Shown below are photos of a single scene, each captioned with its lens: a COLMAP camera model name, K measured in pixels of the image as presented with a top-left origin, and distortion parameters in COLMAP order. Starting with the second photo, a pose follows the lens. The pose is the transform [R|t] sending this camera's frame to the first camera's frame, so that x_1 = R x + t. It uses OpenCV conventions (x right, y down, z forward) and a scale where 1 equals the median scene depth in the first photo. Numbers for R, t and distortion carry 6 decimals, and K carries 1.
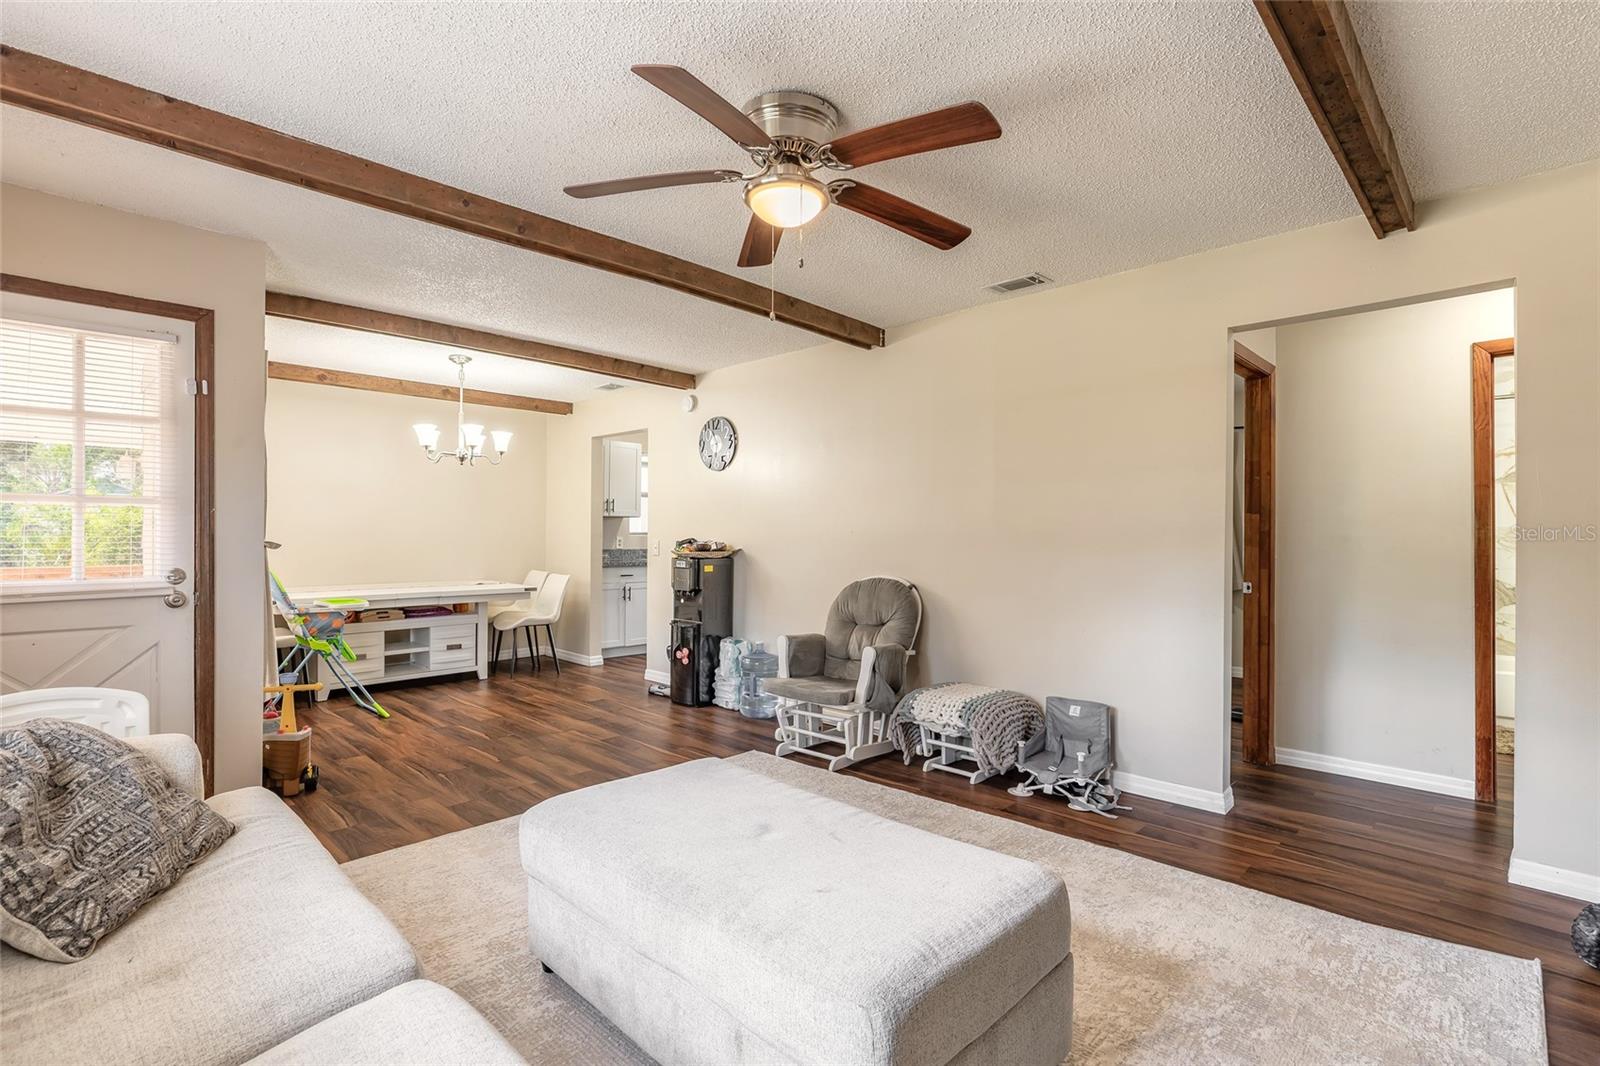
lens RADIAL K [[757.7, 0, 792.8], [0, 757.7, 543.0], [0, 0, 1]] dist [0.000584, -0.000453]
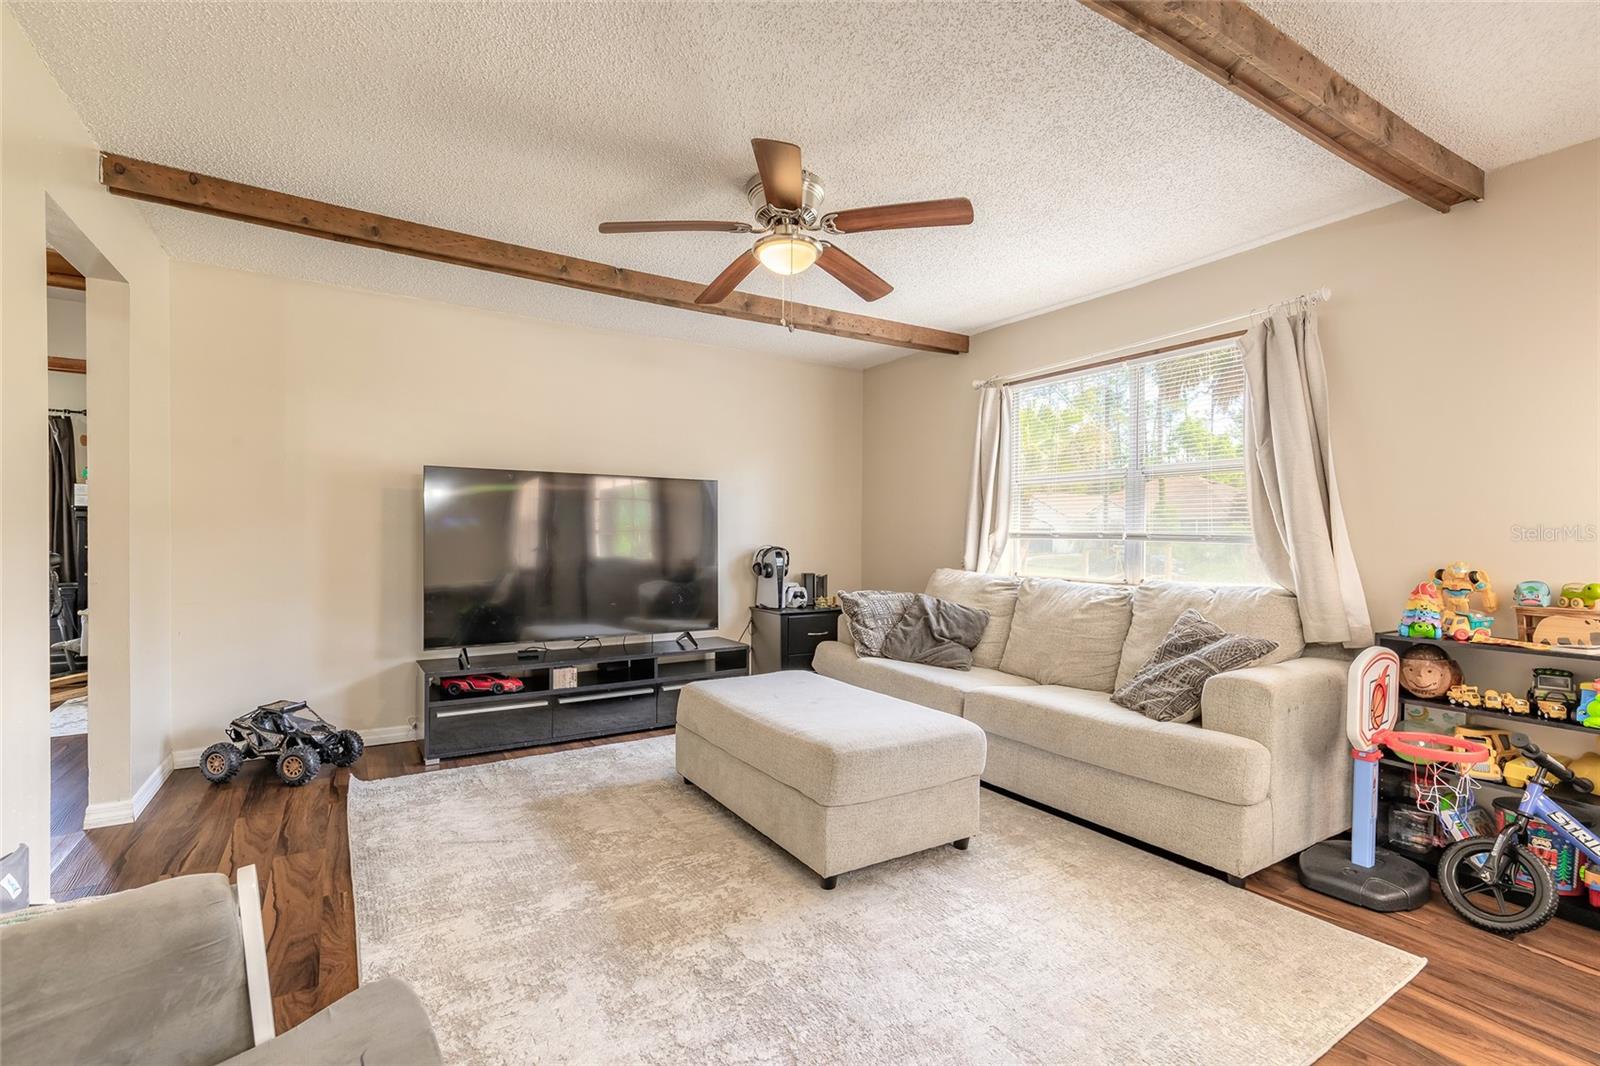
lens RADIAL K [[722.1, 0, 796.2], [0, 722.1, 539.1], [0, 0, 1]] dist [0.009108, -0.000700]
pose [[-0.973457, -0.010750, 0.228619, -0.120963], [-0.007831, 0.999876, 0.013671, 0.002520], [-0.228738, 0.011518, -0.973420, 0.870550]]
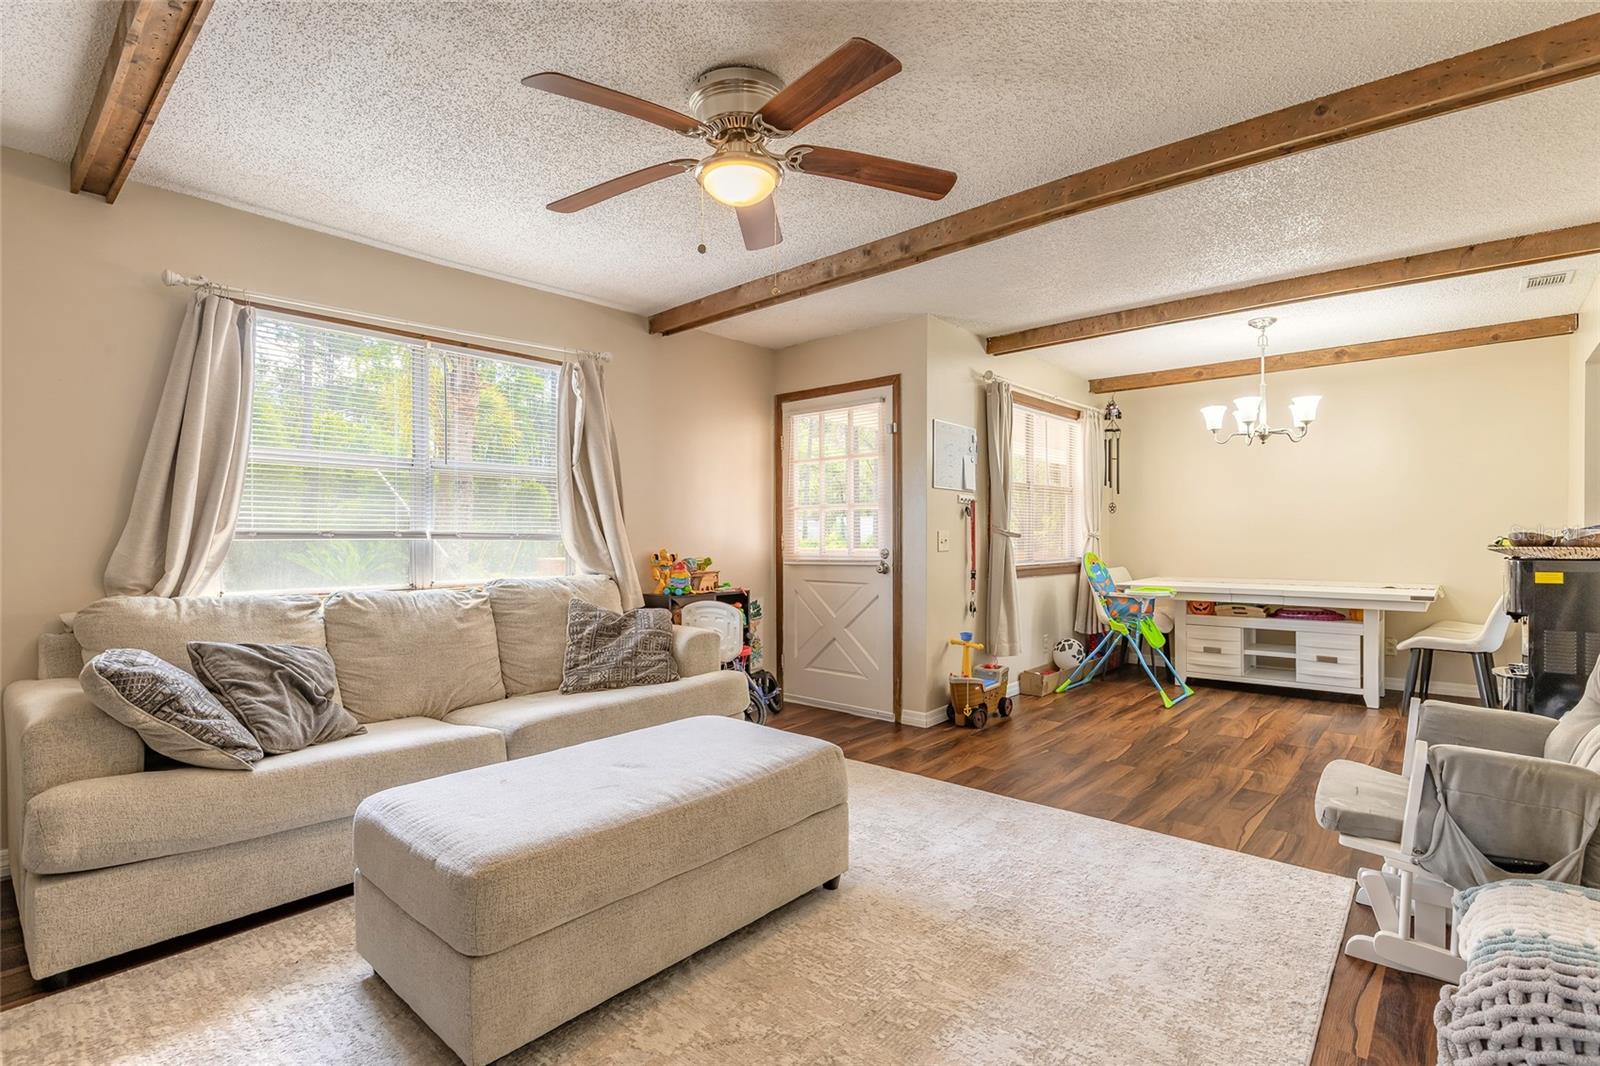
lens RADIAL K [[757.7, 0, 792.8], [0, 757.7, 543.0], [0, 0, 1]] dist [0.000584, -0.000453]
pose [[0.048913, 0.006884, -0.998779, 0.397028], [-0.005553, 0.999963, 0.006620, 0.007570], [0.998788, 0.005222, 0.048950, 0.410858]]
